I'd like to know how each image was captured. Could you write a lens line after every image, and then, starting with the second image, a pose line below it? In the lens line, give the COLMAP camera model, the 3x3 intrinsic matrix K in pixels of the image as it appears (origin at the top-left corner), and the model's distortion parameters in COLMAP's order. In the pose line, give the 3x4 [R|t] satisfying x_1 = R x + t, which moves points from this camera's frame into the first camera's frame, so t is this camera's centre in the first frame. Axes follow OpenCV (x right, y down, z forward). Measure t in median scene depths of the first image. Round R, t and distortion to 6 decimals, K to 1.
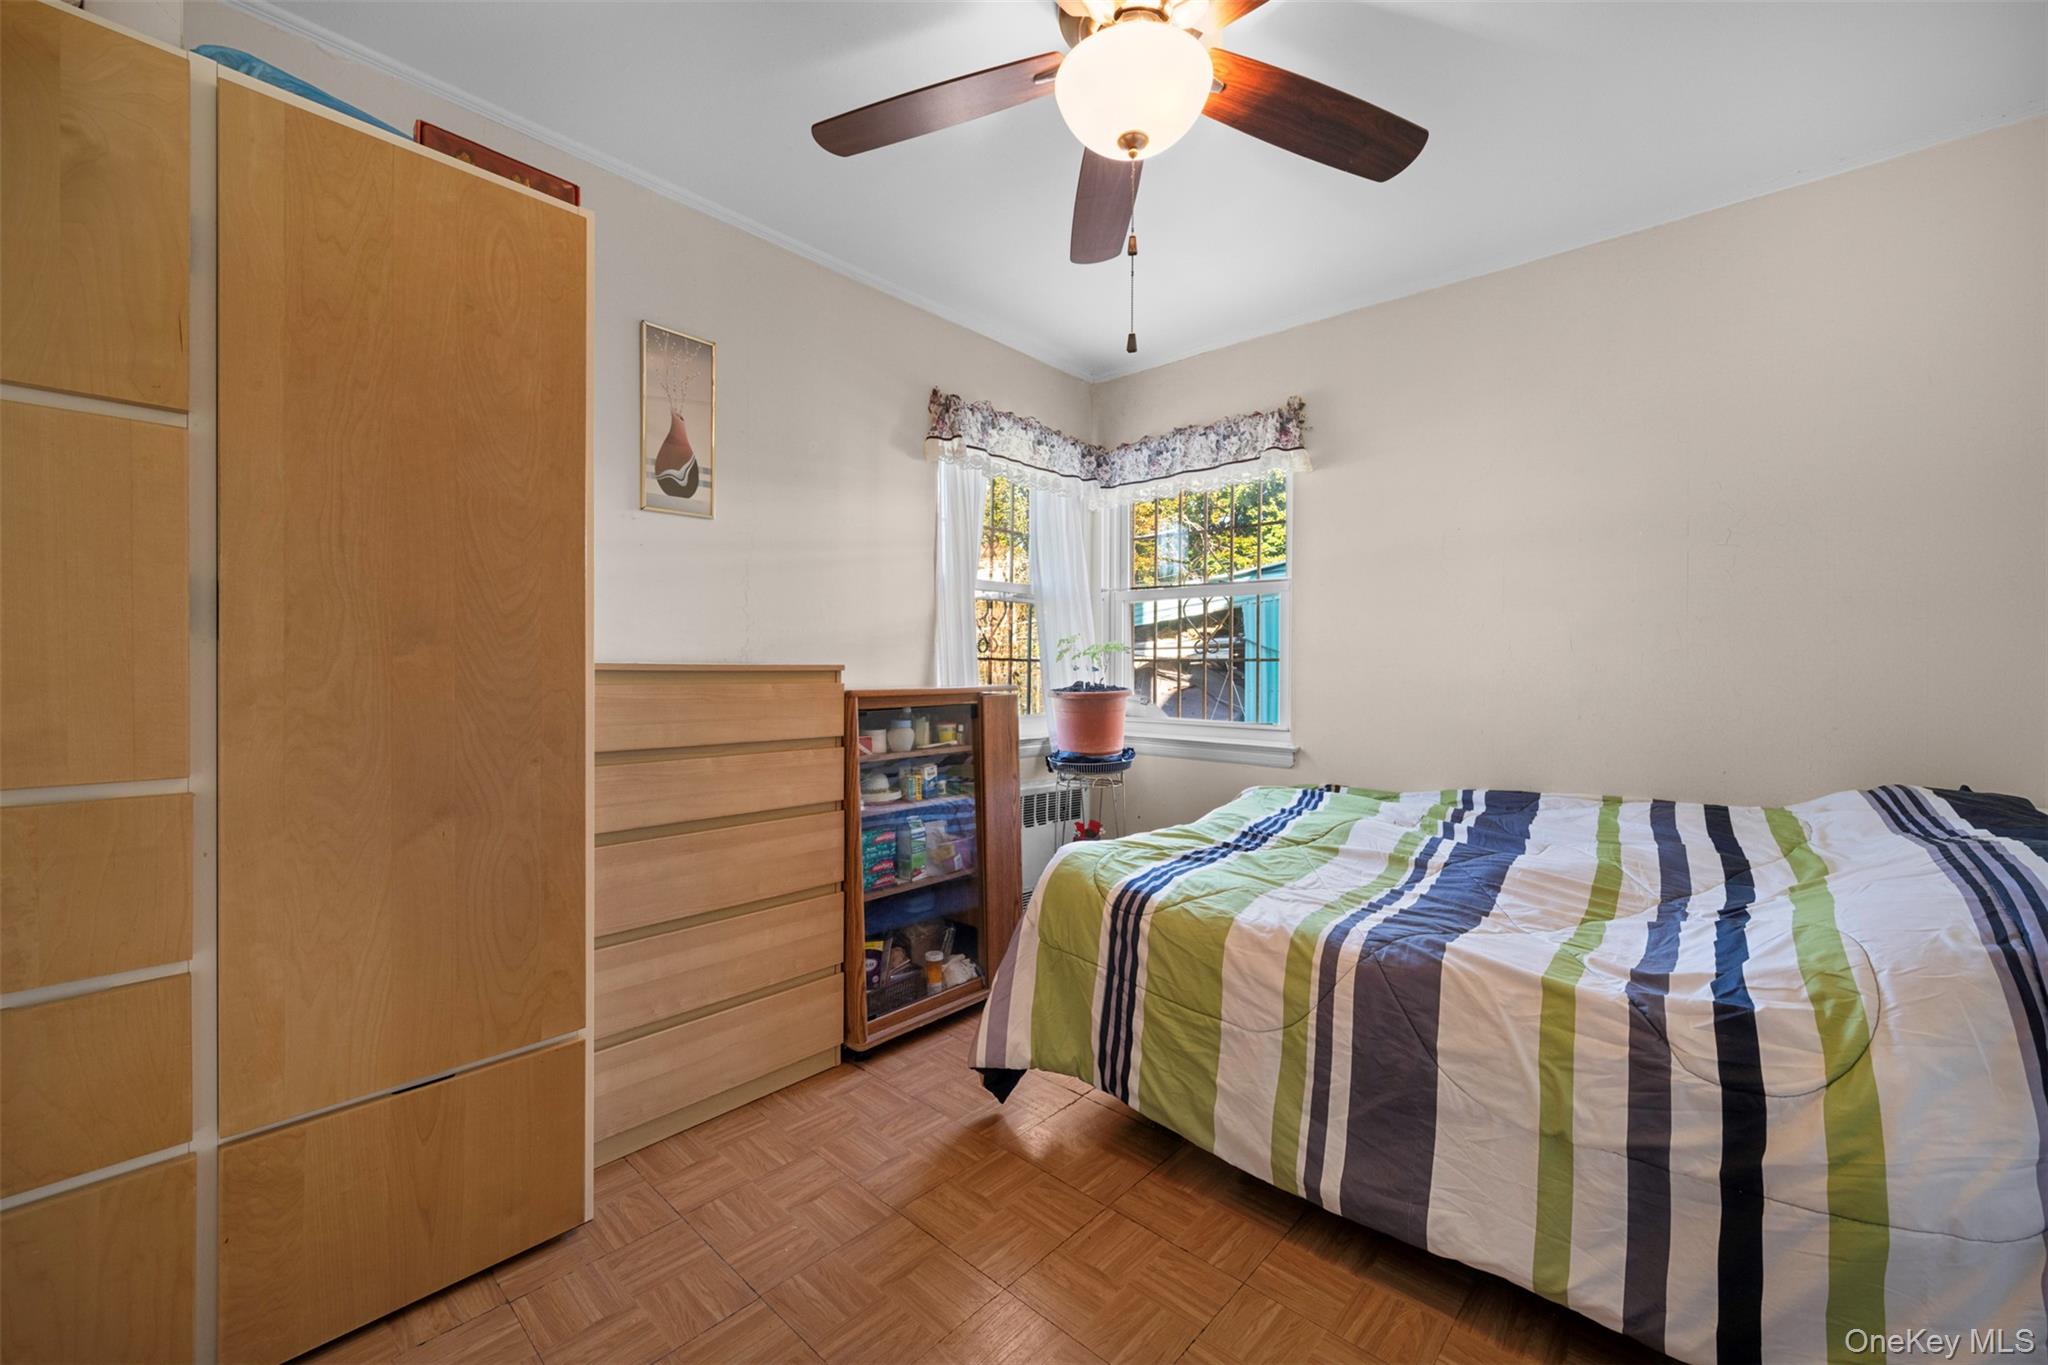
lens RADIAL K [[817.0, 0, 1024.6], [0, 817.0, 657.6], [0, 0, 1]] dist [-0.000950, -0.000295]
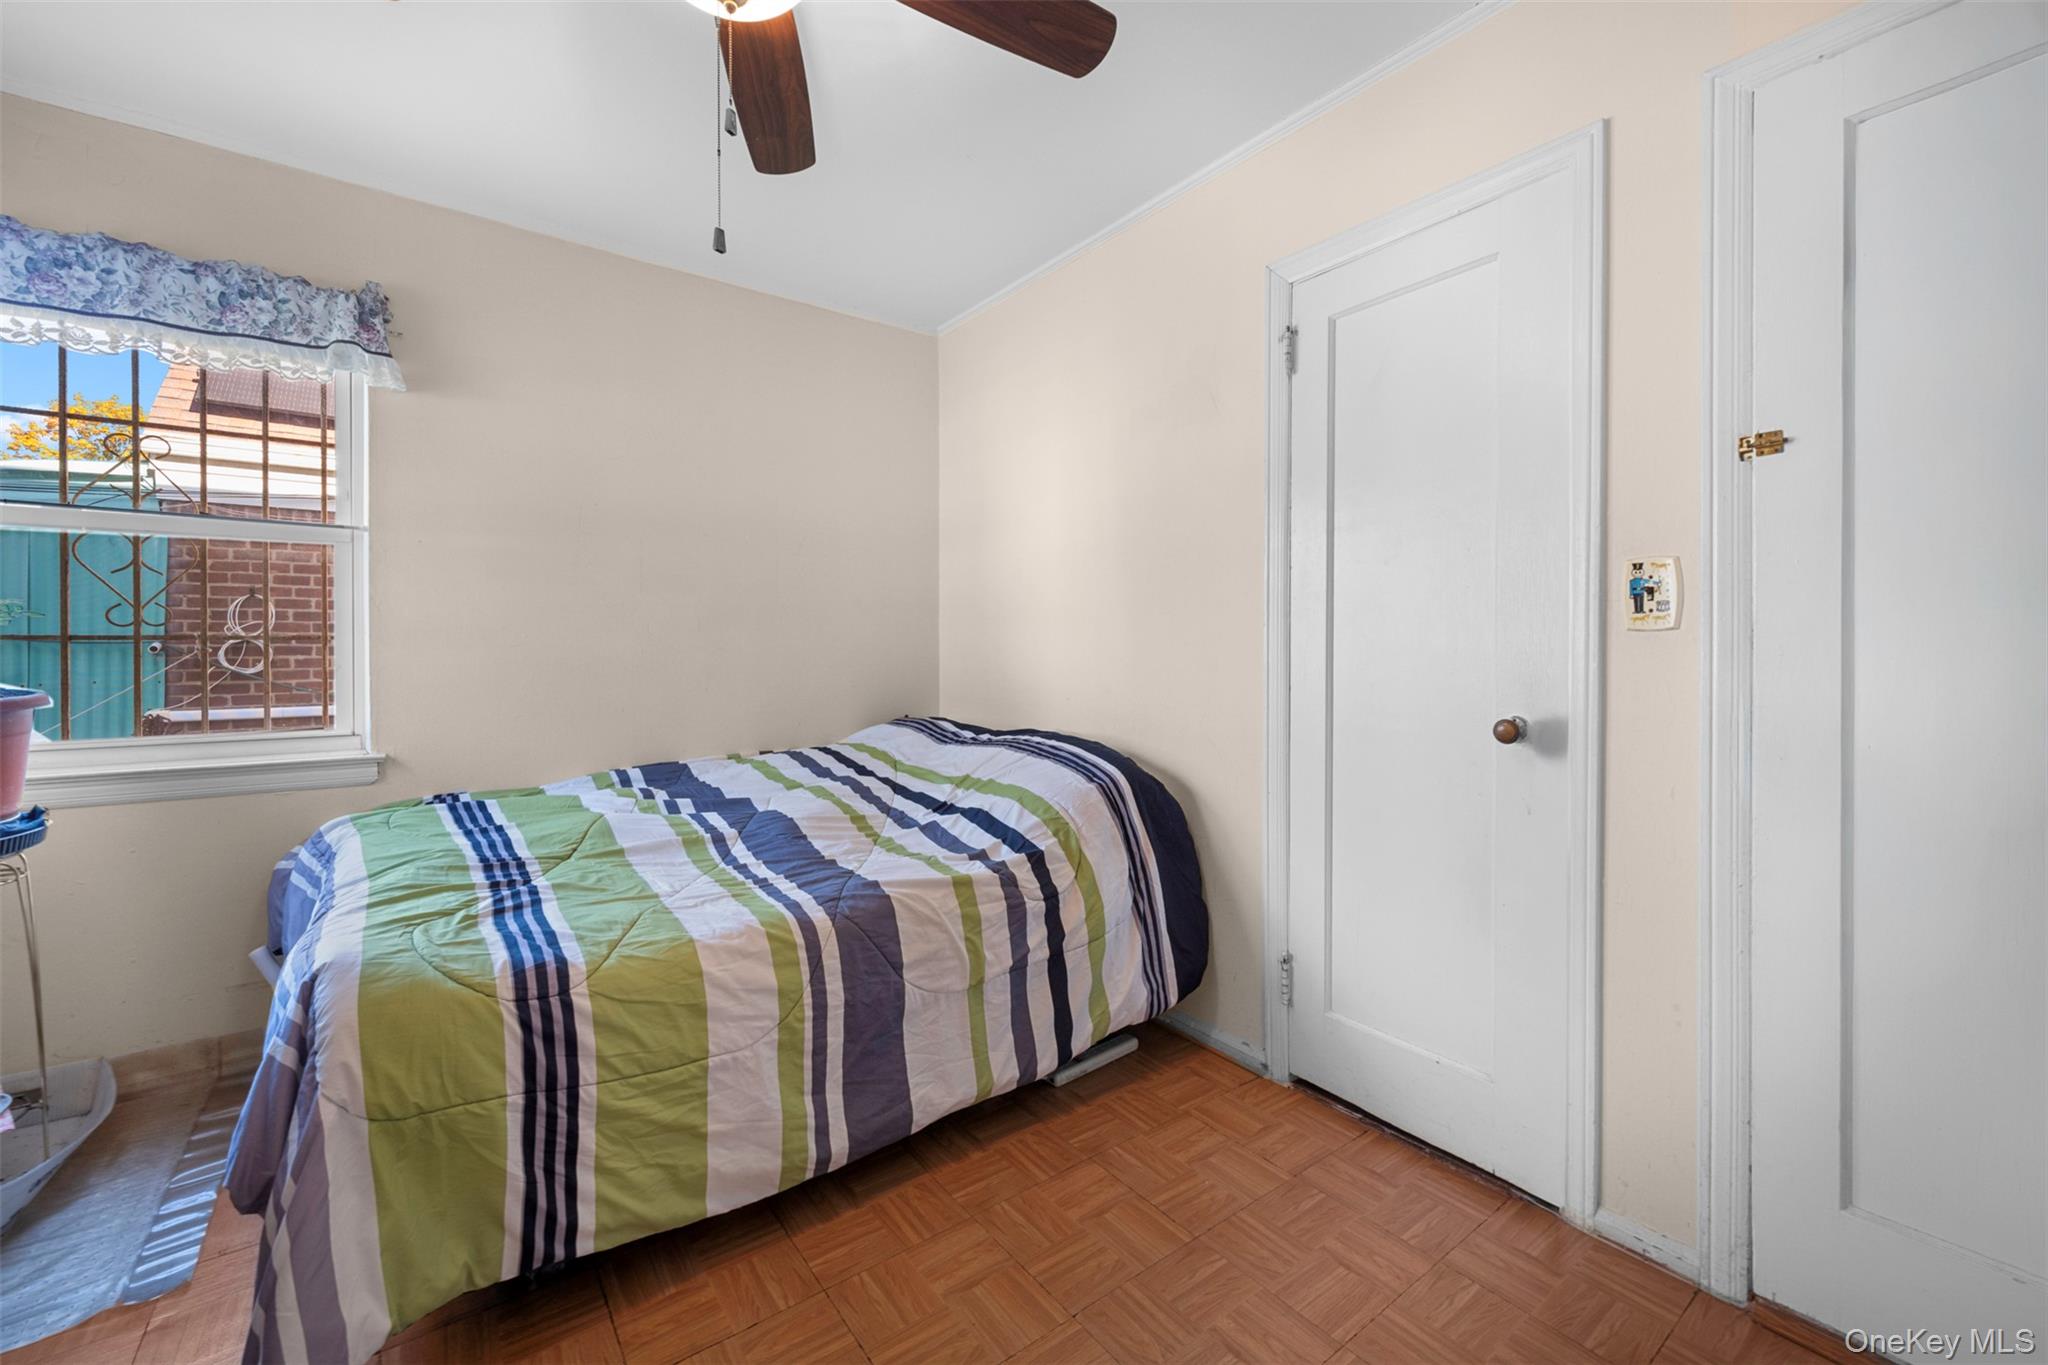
lens RADIAL K [[824.1, 0, 1030.9], [0, 824.1, 643.1], [0, 0, 1]] dist [0.000380, 0.000308]
pose [[0.181075, -0.001495, 0.983468, -0.529822], [-0.007658, 0.999966, 0.002930, 0.001276], [-0.983440, -0.008062, 0.181057, 0.491258]]
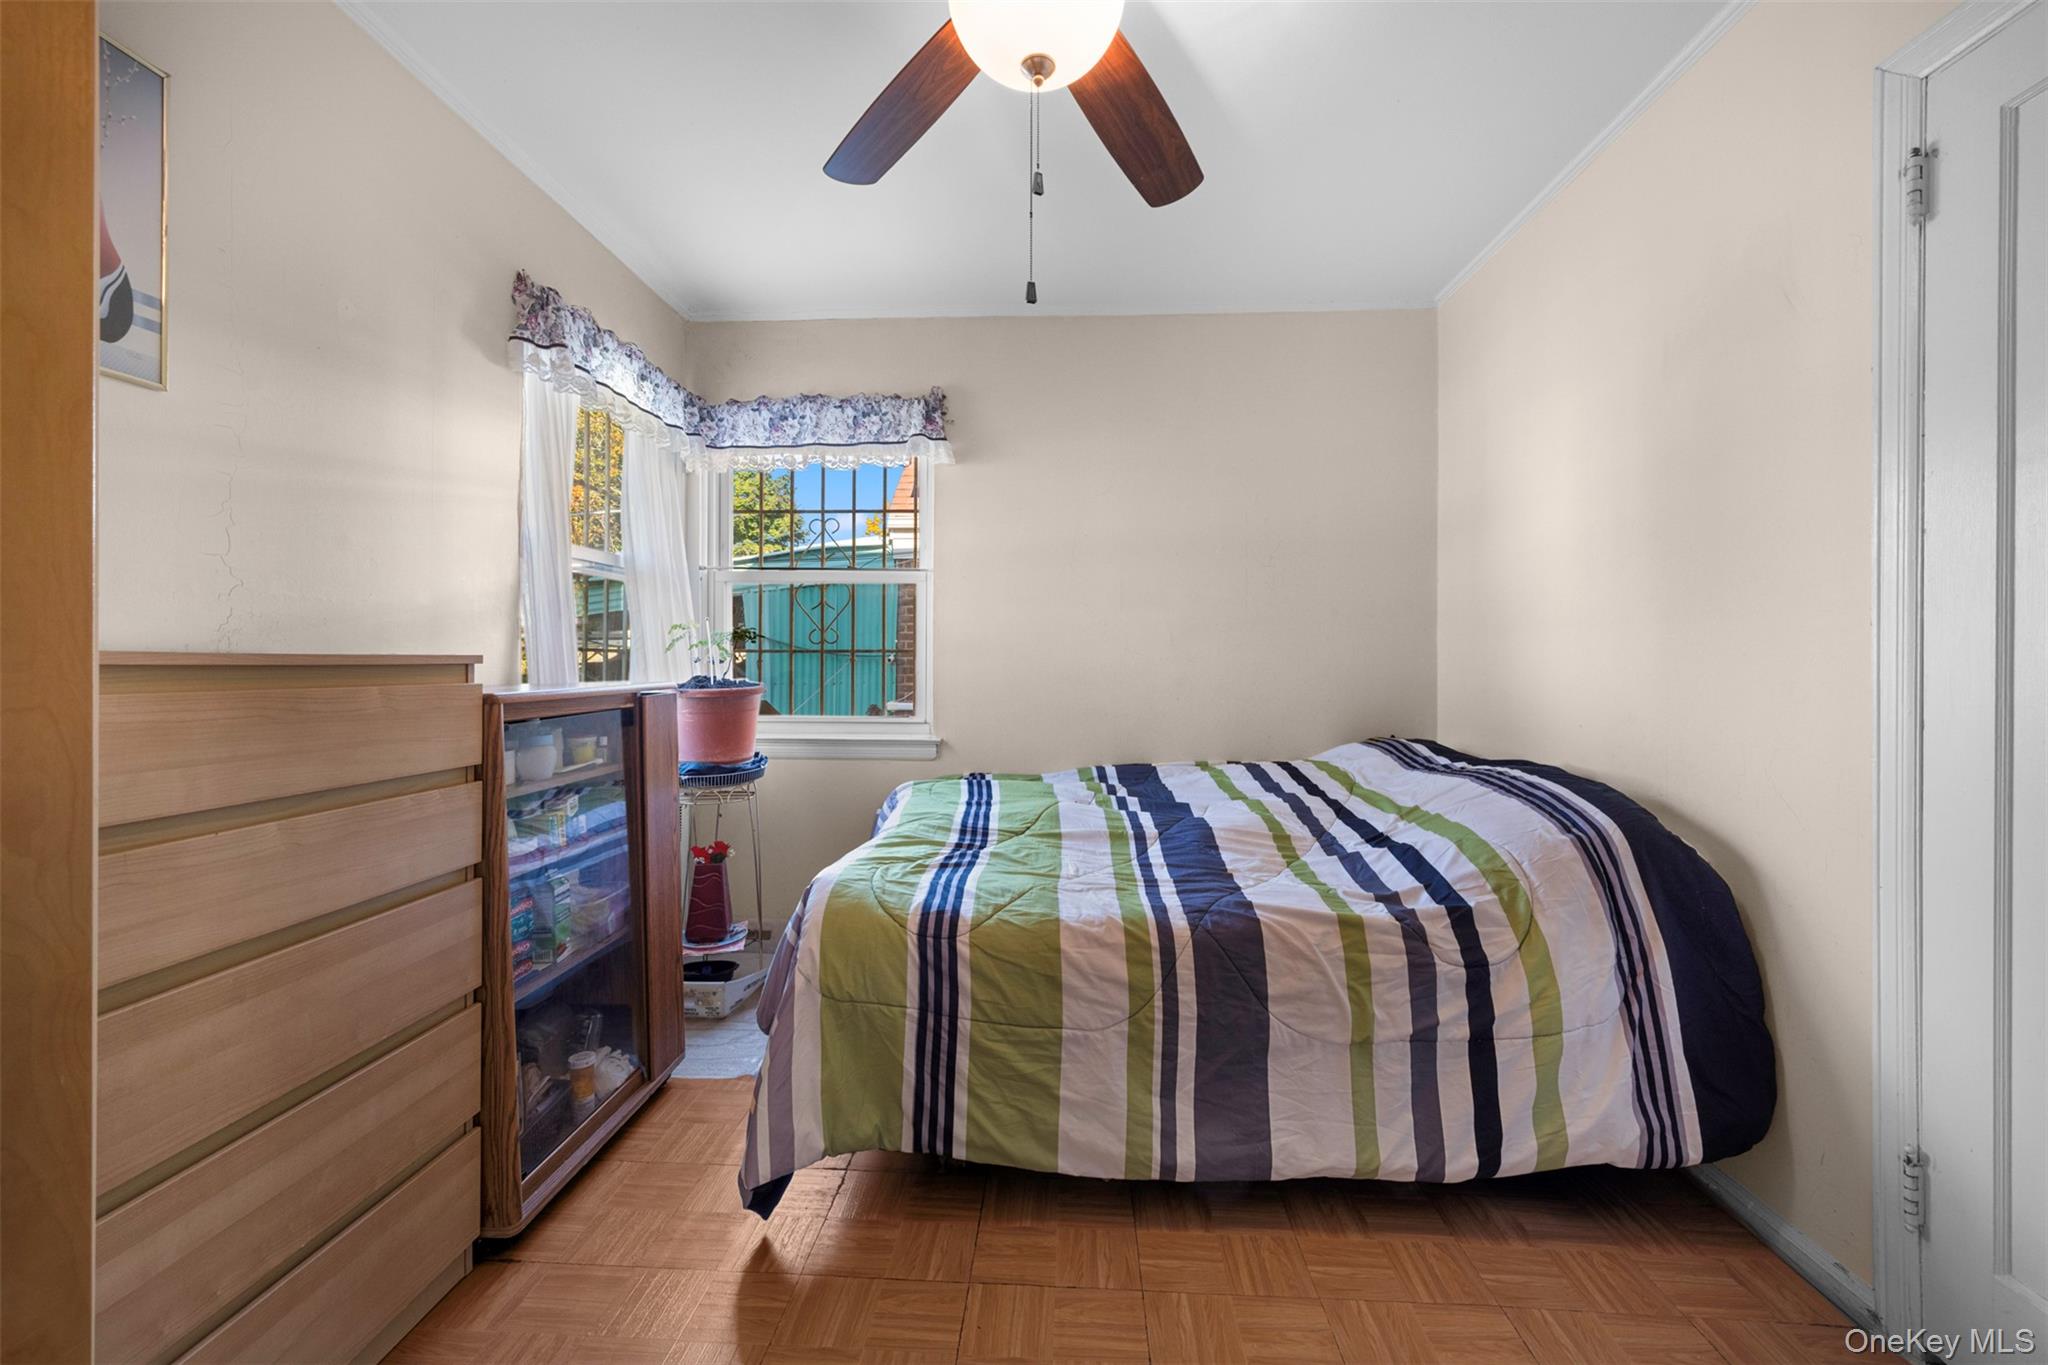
lens RADIAL K [[820.7, 0, 1029.0], [0, 820.7, 649.2], [0, 0, 1]] dist [-0.000387, -0.000114]
pose [[0.774295, 0.005589, 0.632800, -0.380486], [-0.004762, 0.999984, -0.003006, 0.005187], [-0.632807, -0.000686, 0.774309, 0.273785]]
